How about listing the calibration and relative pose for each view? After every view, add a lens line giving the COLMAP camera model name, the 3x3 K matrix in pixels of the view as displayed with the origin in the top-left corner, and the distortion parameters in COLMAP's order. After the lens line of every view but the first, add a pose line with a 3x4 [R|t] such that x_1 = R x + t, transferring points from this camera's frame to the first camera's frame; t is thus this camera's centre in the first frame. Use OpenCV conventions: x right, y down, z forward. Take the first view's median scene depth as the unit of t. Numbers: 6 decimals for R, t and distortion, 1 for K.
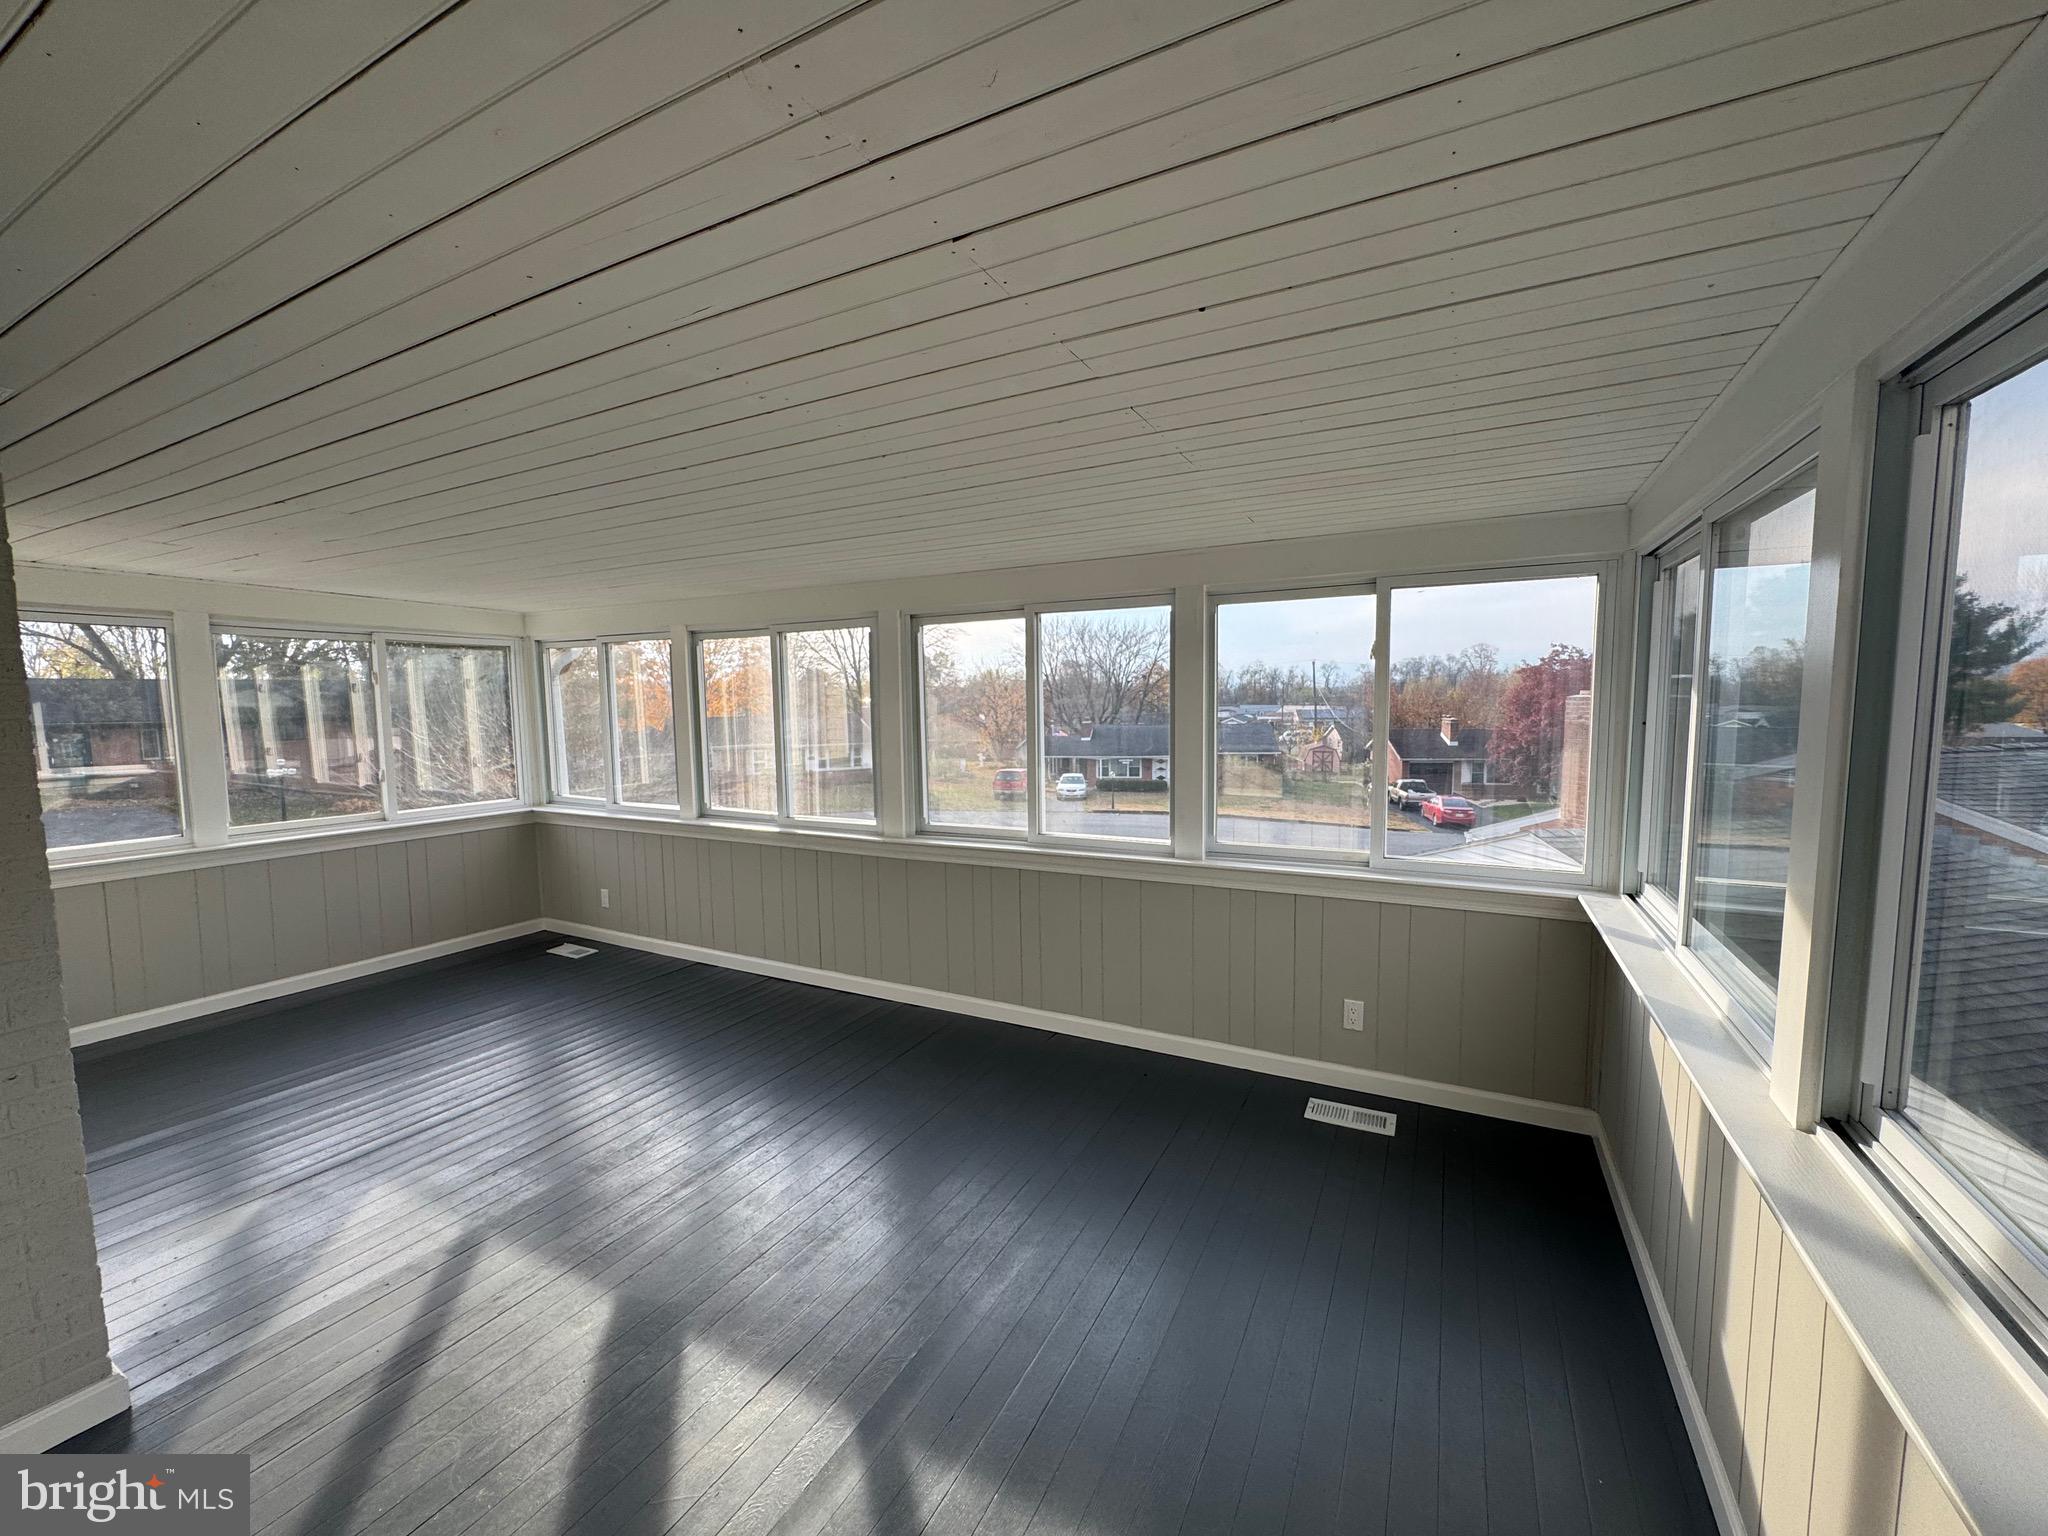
lens RADIAL K [[820.3, 0, 1024.0], [0, 820.3, 768.0], [0, 0, 1]] dist [-0.011346, 0.000201]
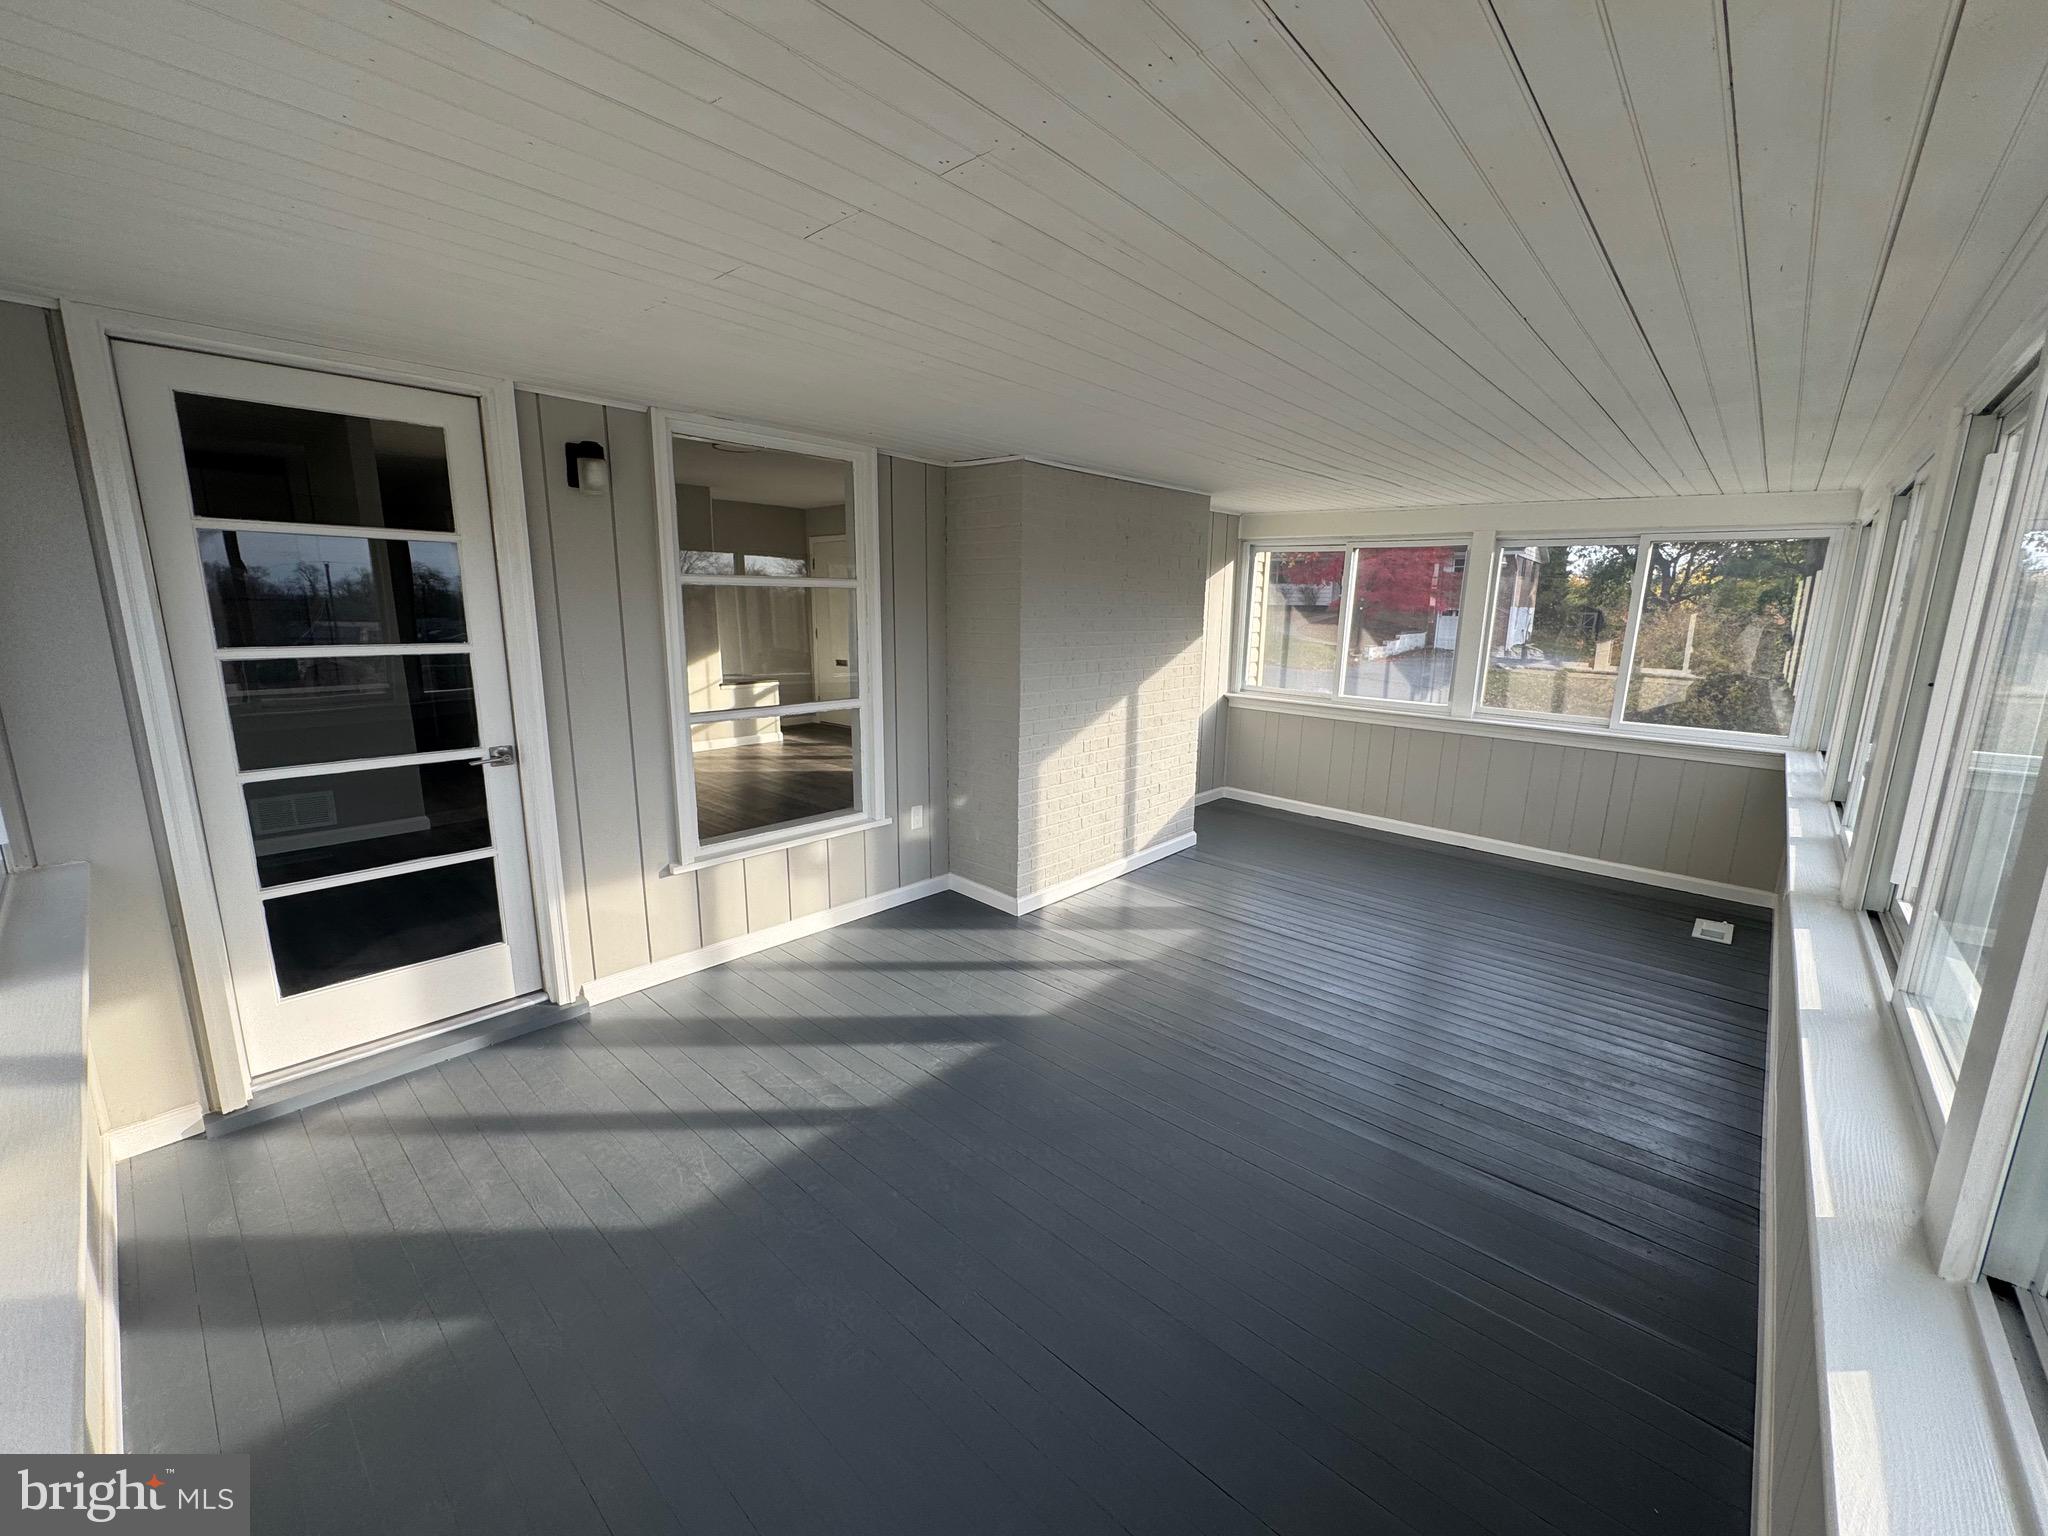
lens RADIAL K [[820.3, 0, 1024.0], [0, 820.3, 768.0], [0, 0, 1]] dist [-0.011346, 0.000201]
pose [[-0.251743, 0.204223, -0.946001, 0.420436], [-0.095652, 0.967446, 0.234307, -0.063871], [0.963056, 0.149472, -0.224013, 0.639299]]
